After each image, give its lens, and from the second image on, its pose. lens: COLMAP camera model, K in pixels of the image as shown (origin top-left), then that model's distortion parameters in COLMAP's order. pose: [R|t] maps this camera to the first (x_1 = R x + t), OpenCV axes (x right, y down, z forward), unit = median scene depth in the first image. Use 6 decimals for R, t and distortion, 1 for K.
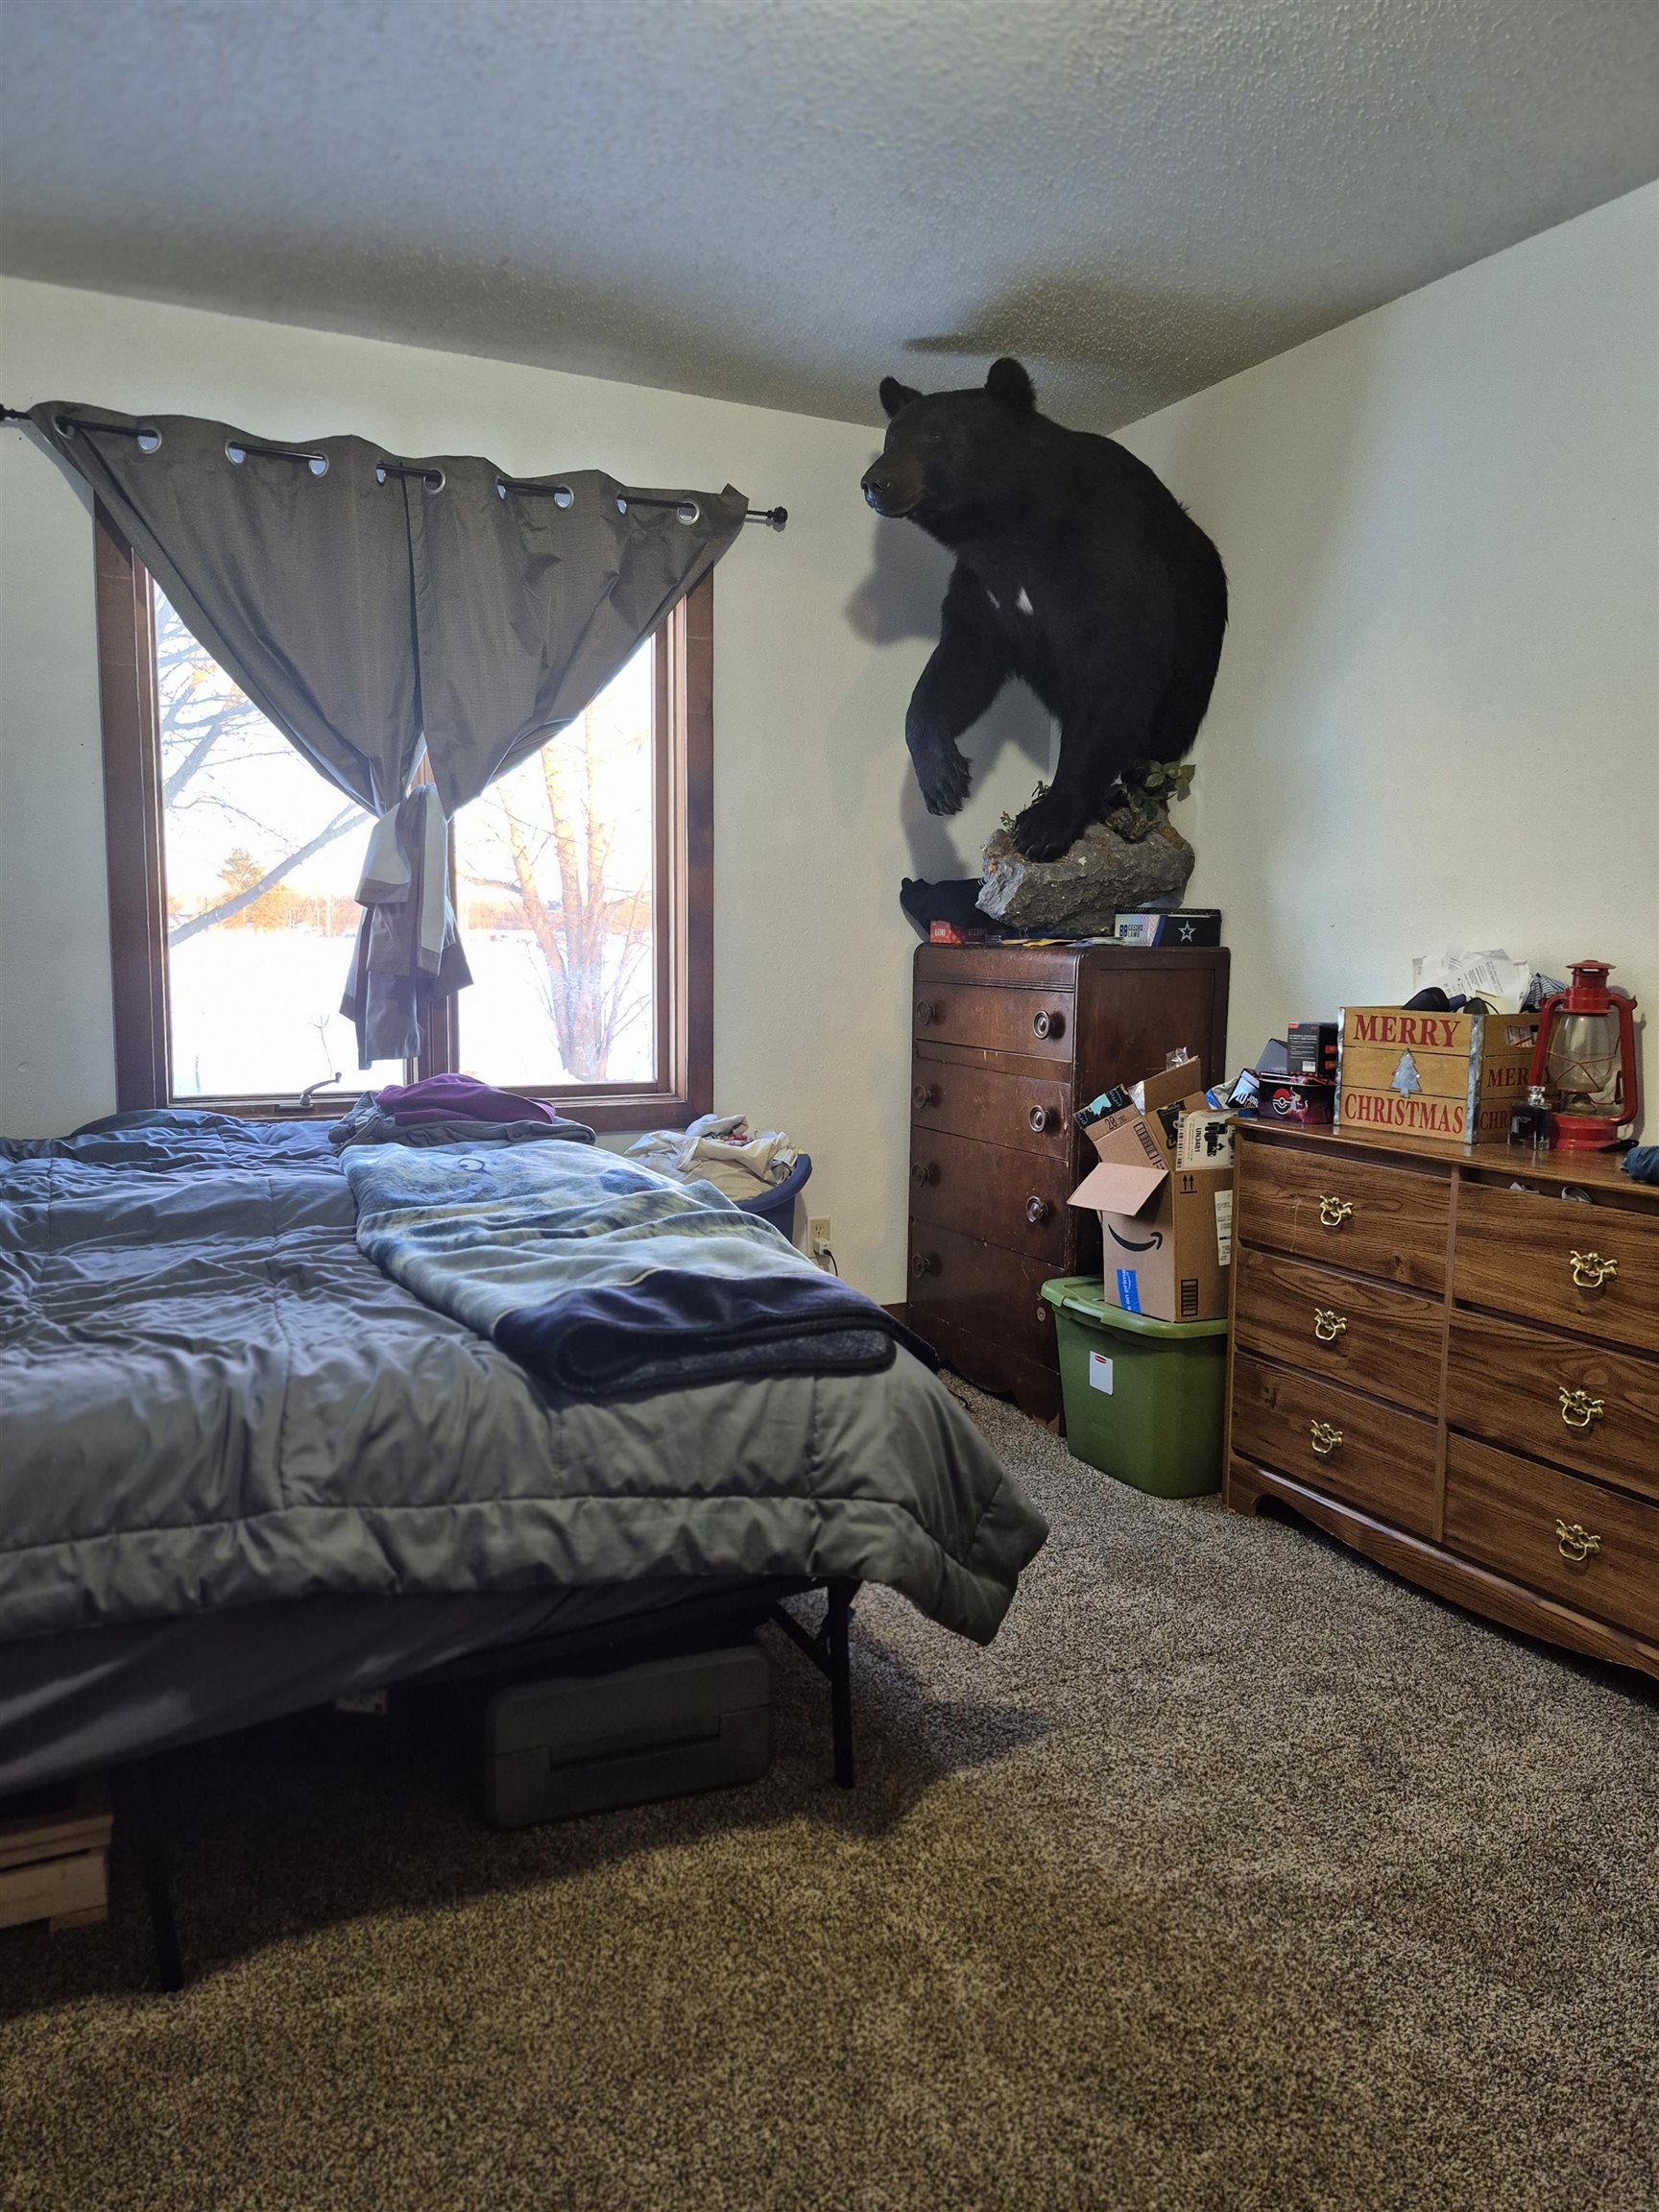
lens RADIAL K [[1571.7, 0, 832.3], [0, 1571.7, 1111.0], [0, 0, 1]] dist [0.107752, -0.091177]
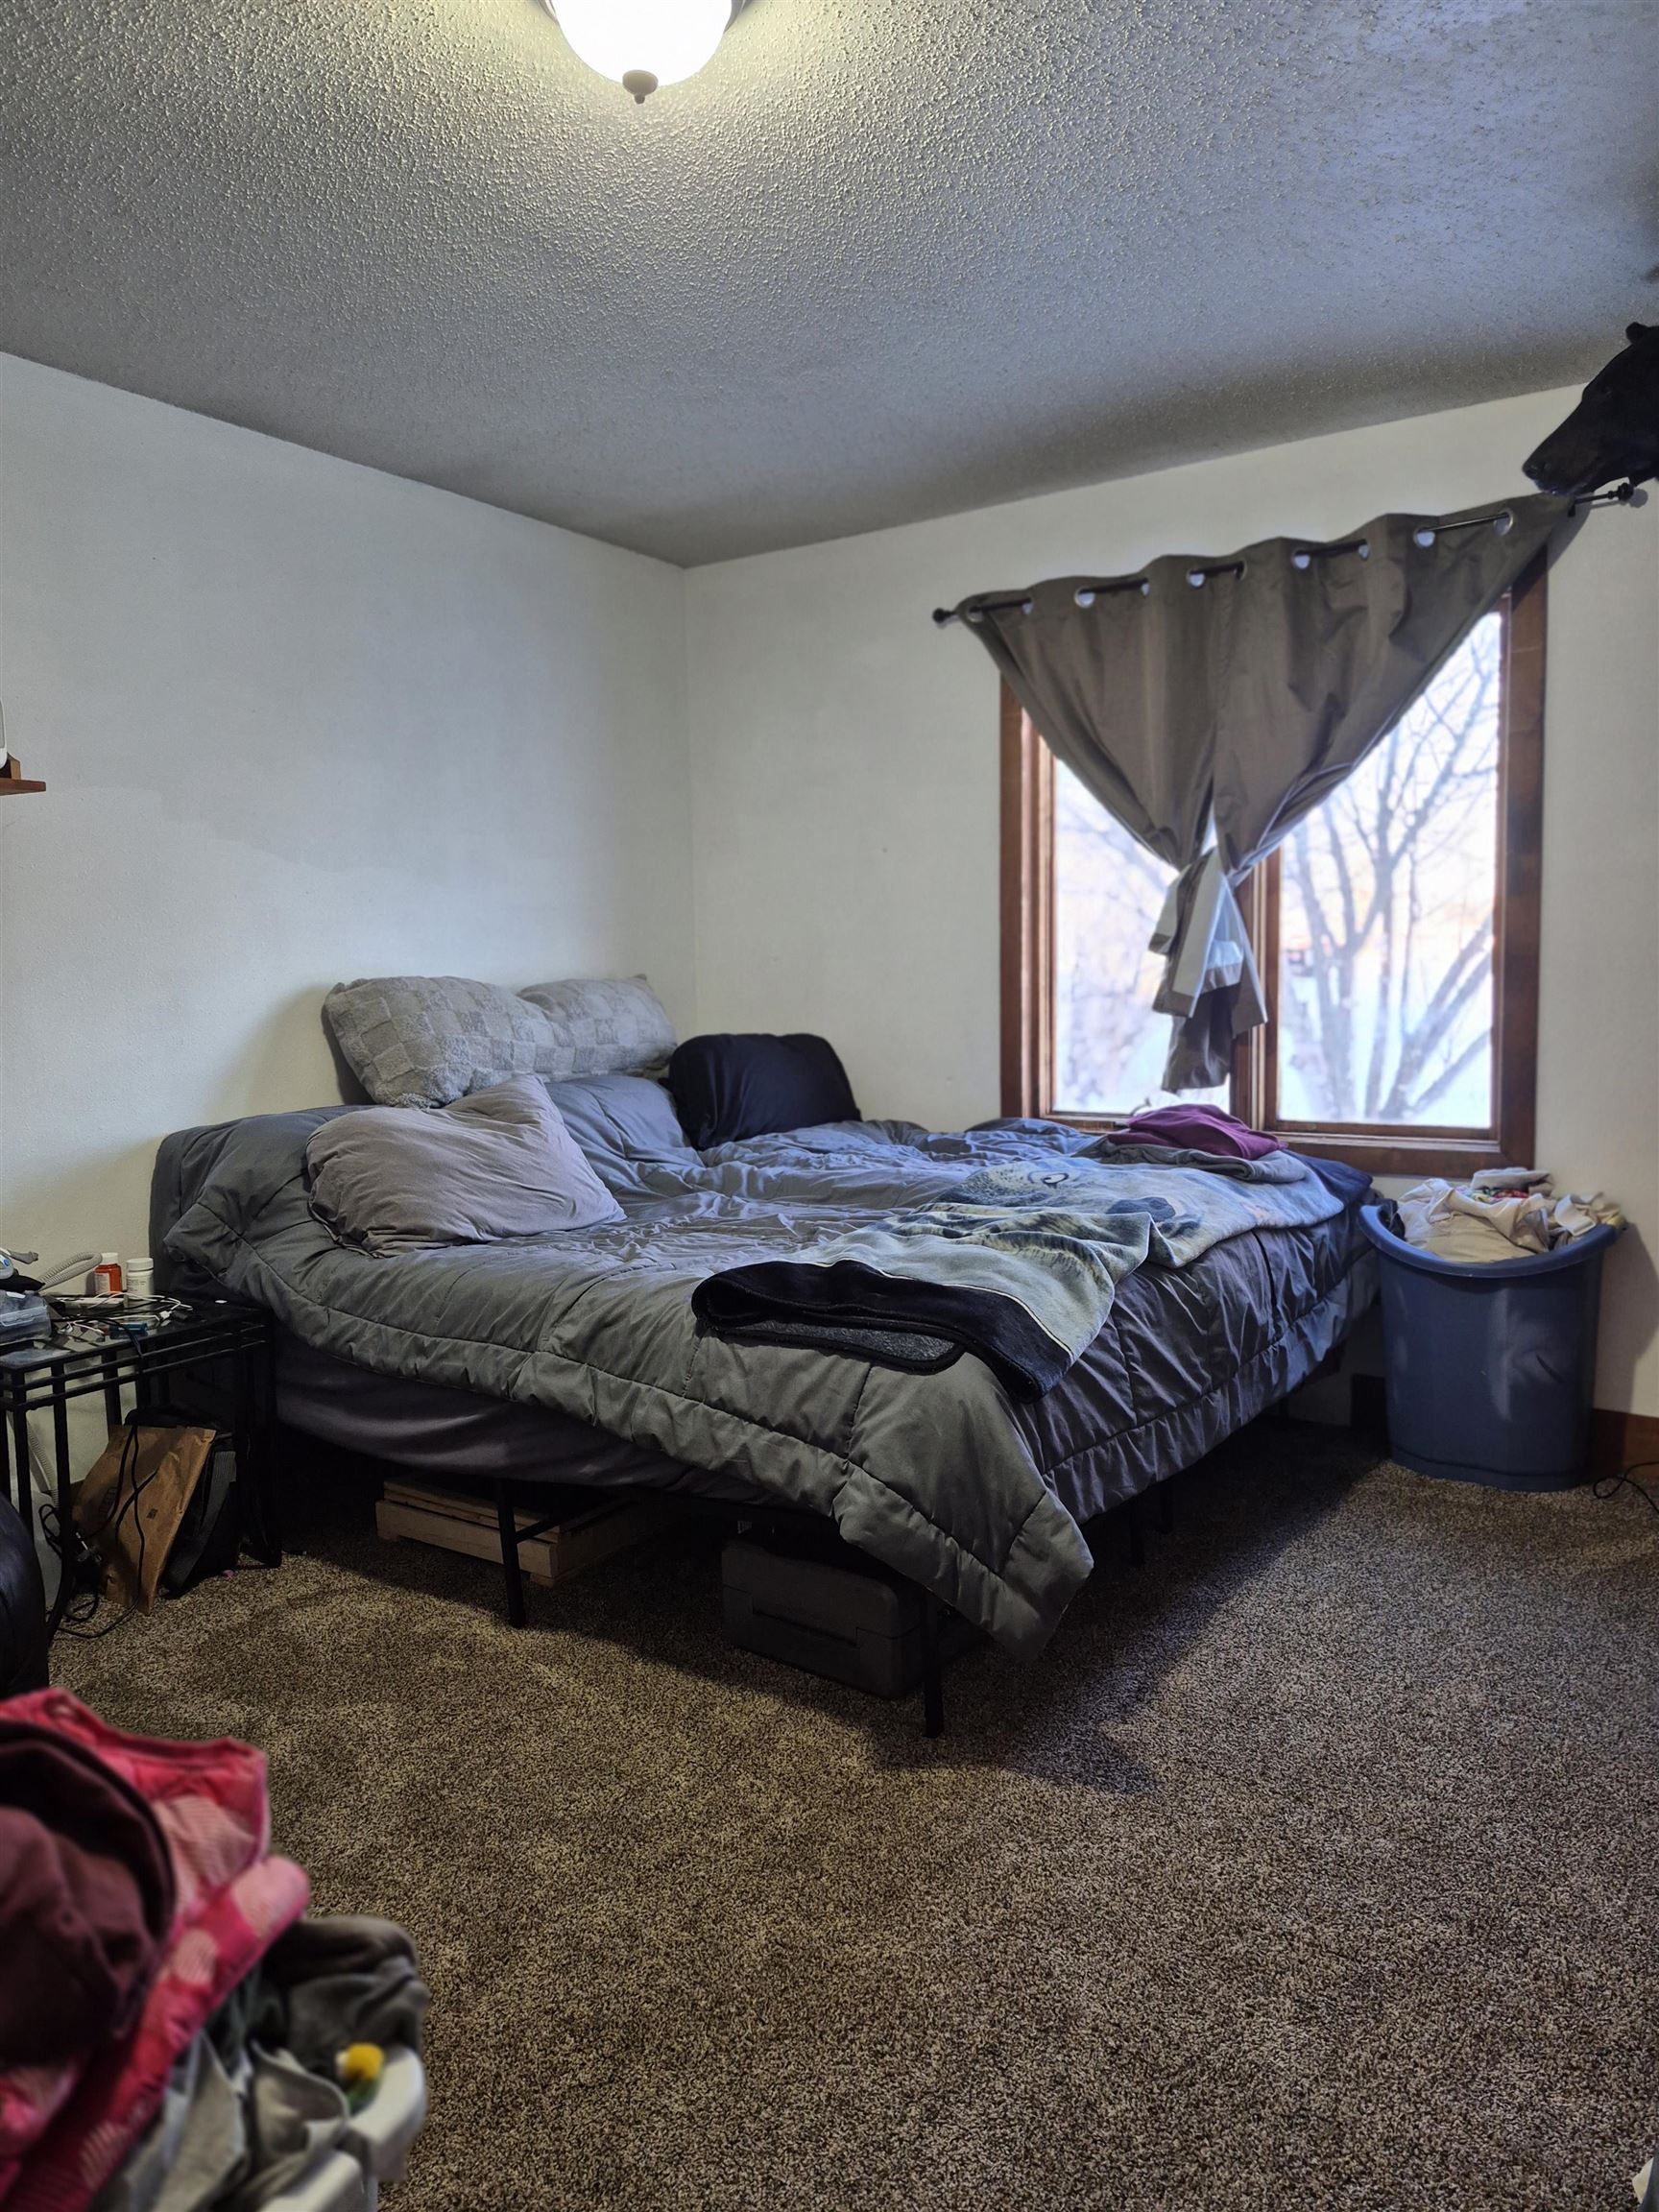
lens RADIAL K [[1571.7, 0, 810.1], [0, 1571.7, 1103.6], [0, 0, 1]] dist [0.107752, -0.091177]
pose [[0.503465, 0.060468, -0.861897, 1.016038], [-0.075073, 0.996837, 0.026082, -0.056822], [0.860748, 0.051574, 0.506412, 0.355605]]
